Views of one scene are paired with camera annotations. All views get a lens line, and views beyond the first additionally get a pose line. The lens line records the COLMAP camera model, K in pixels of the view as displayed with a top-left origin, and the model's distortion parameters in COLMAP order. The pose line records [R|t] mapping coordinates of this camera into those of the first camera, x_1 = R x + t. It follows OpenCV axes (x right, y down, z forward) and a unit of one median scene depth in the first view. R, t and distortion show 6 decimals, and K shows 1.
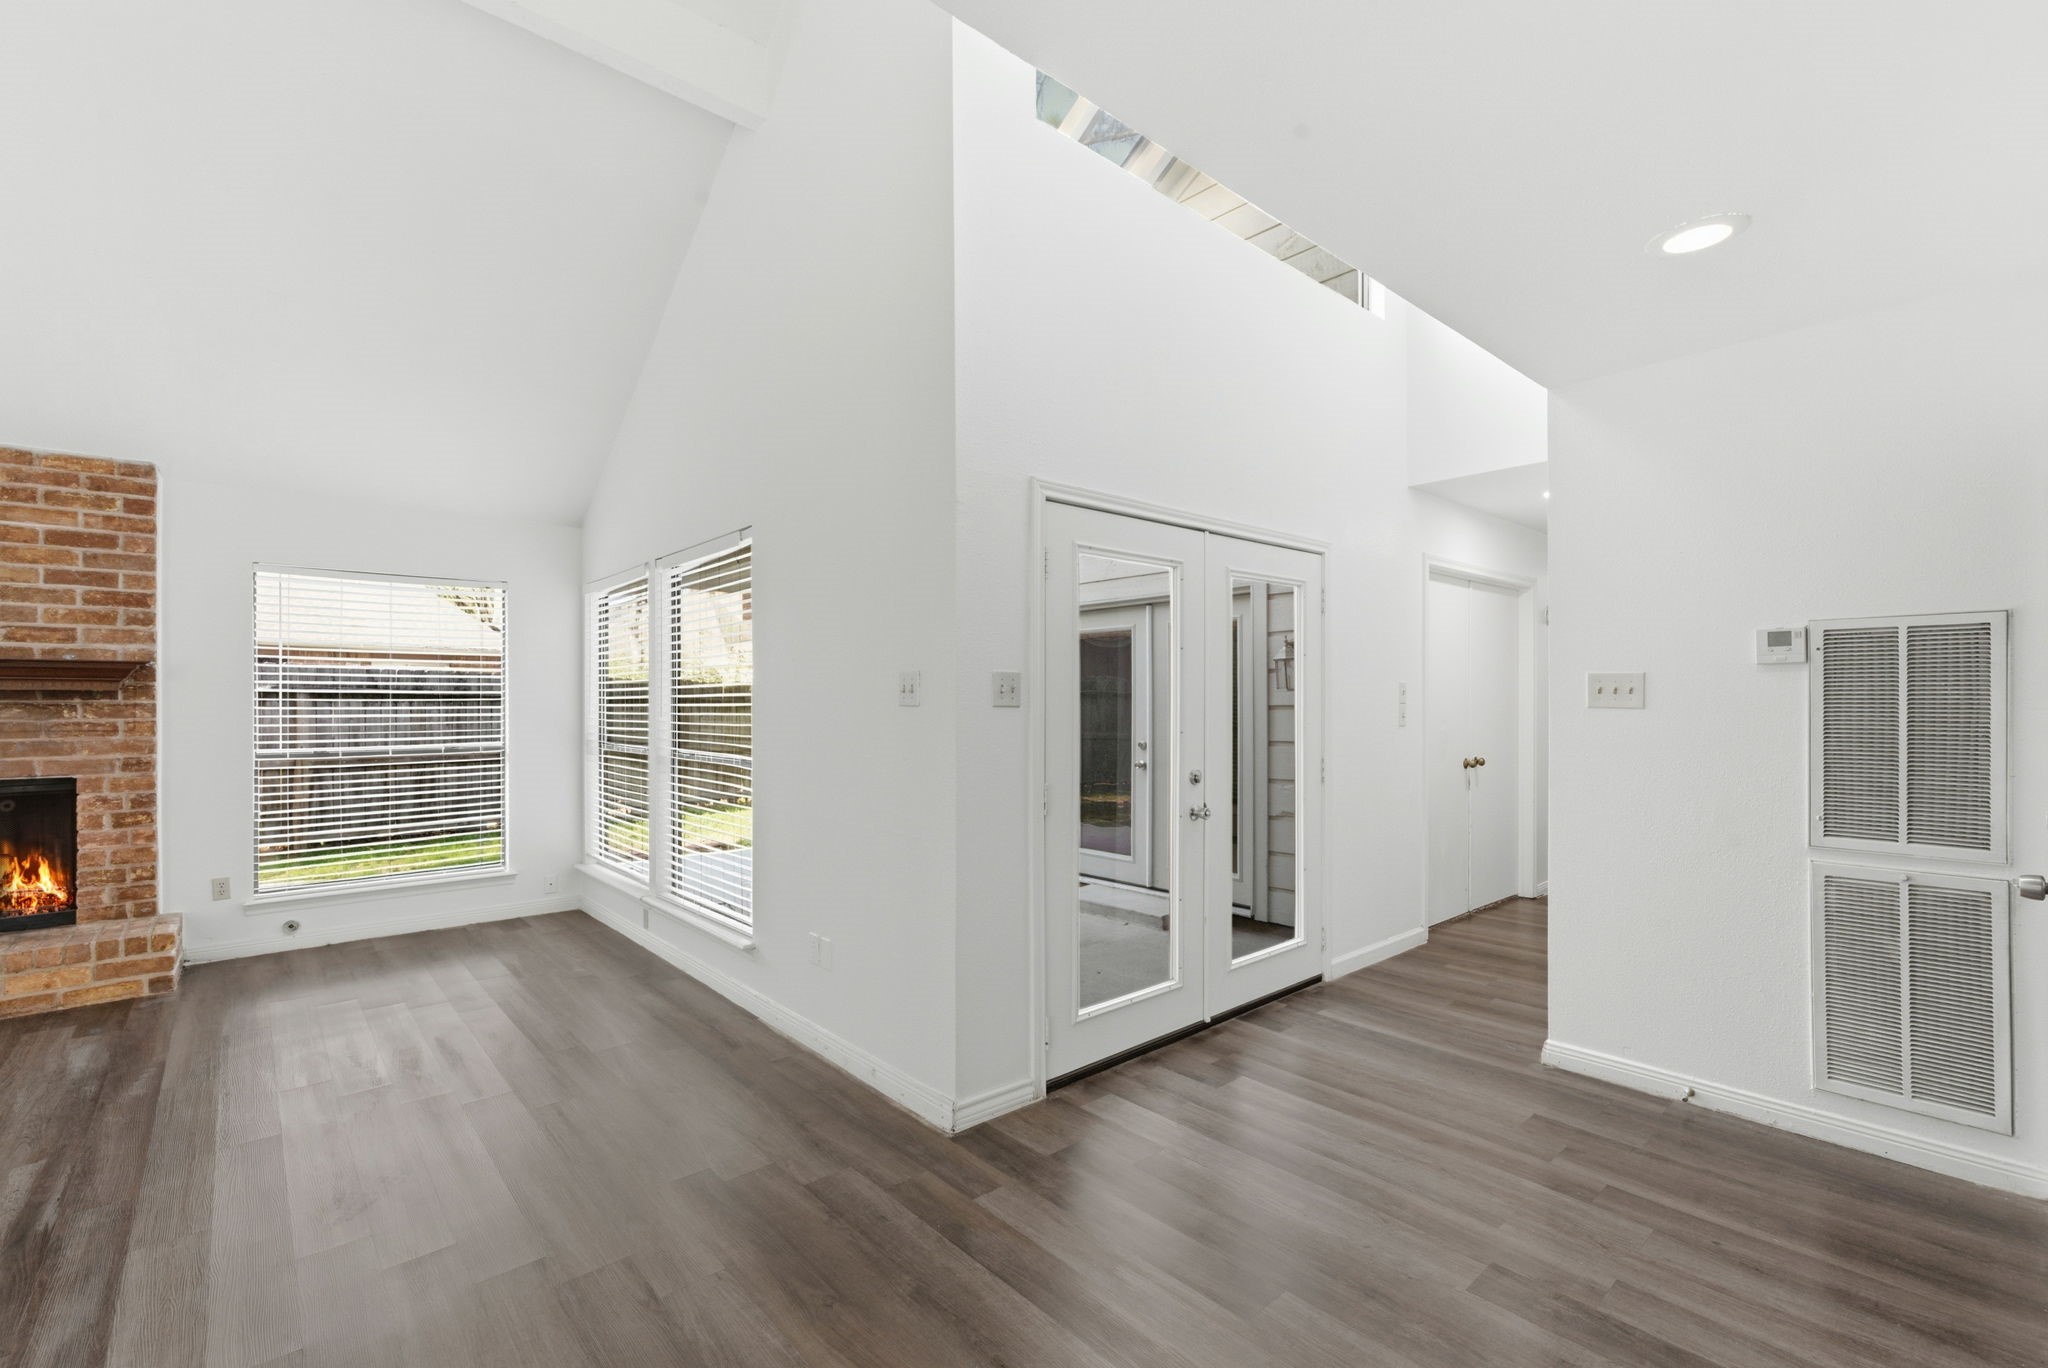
lens RADIAL K [[890.4, 0, 1030.9], [0, 890.4, 697.4], [0, 0, 1]] dist [-0.002979, 0.000824]
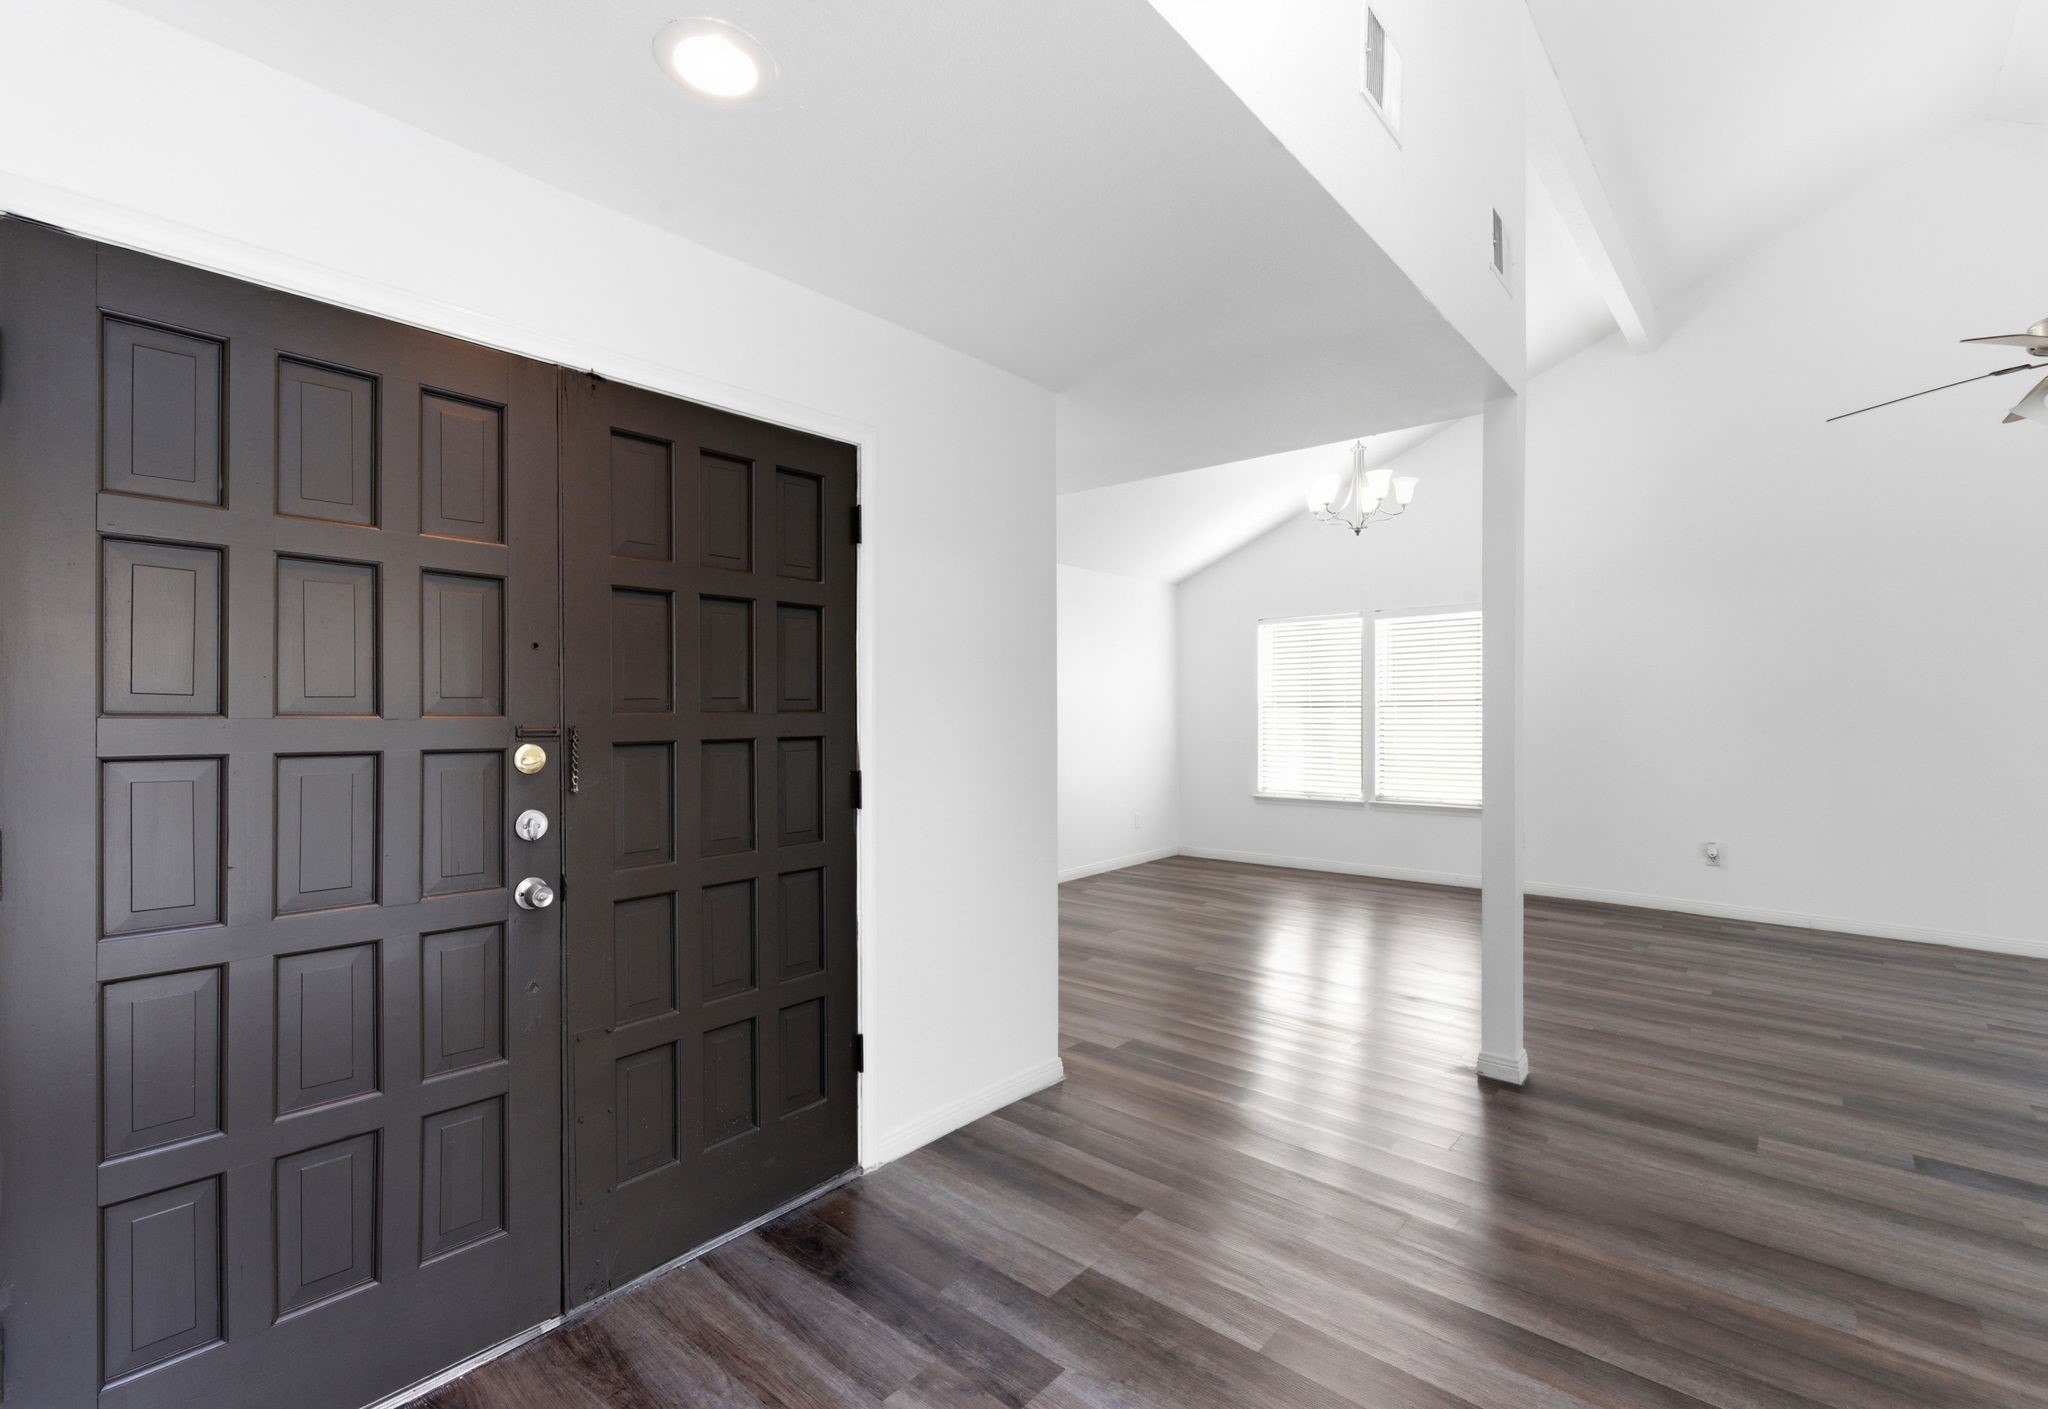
lens RADIAL K [[901.5, 0, 1026.1], [0, 901.5, 708.7], [0, 0, 1]] dist [0.000489, 0.000060]
pose [[-0.992824, 0.001278, -0.119581, 0.292779], [0.001260, 0.999999, 0.000223, -0.000769], [0.119582, 0.000071, -0.992824, 0.873920]]
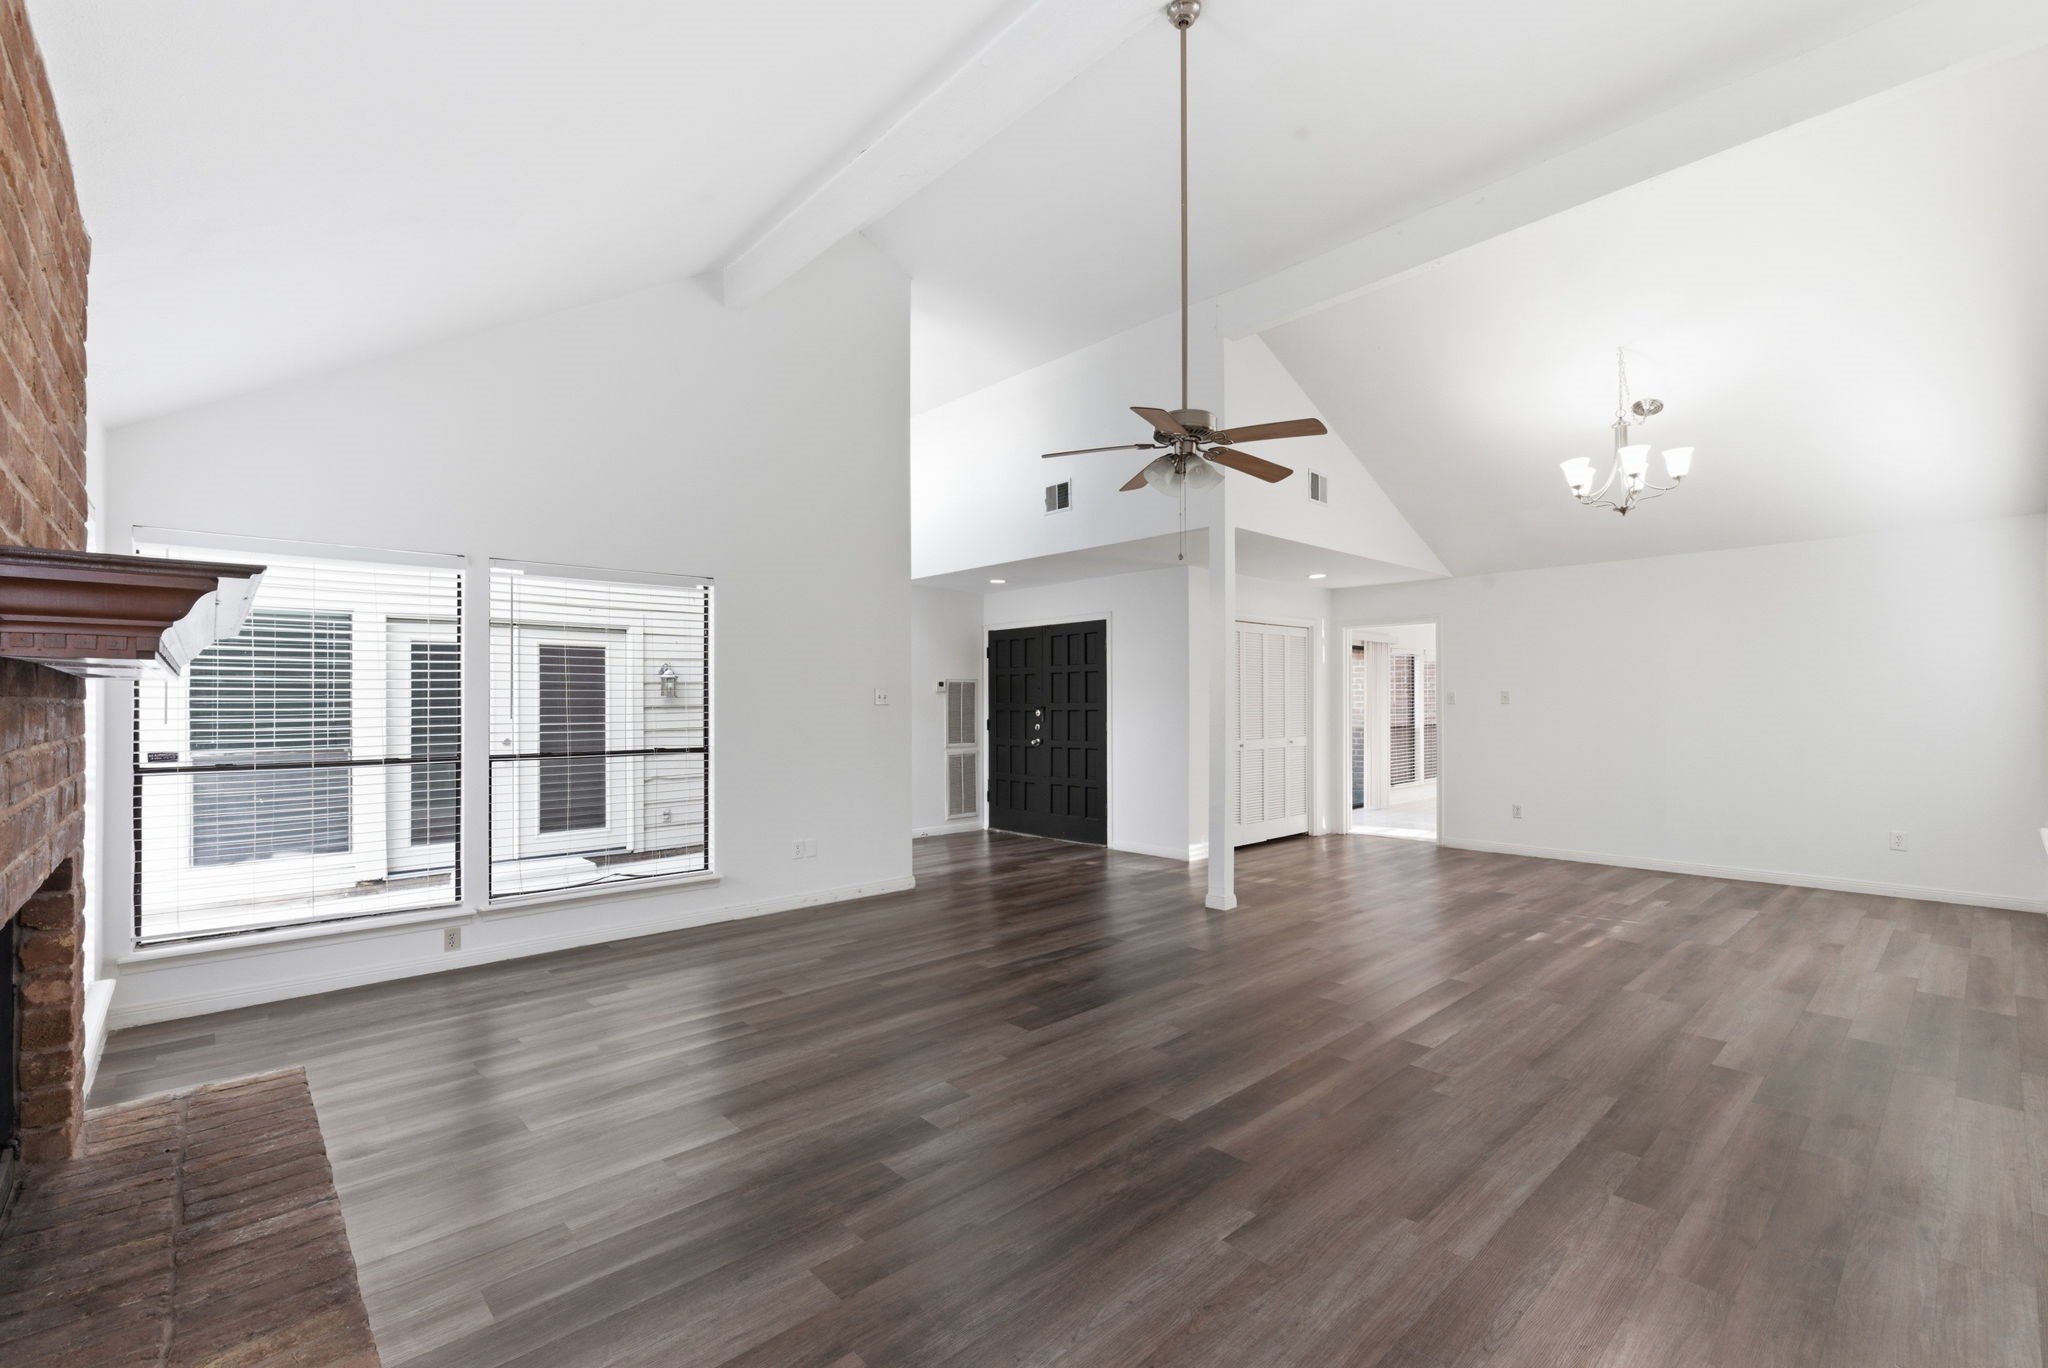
lens RADIAL K [[890.4, 0, 1024.6], [0, 890.4, 698.2], [0, 0, 1]] dist [-0.002979, 0.000824]
pose [[-0.012692, 0.009944, 0.999870, -1.544789], [0.002274, 0.999948, -0.009916, 0.010061], [-0.999917, 0.002148, -0.012714, 0.470889]]
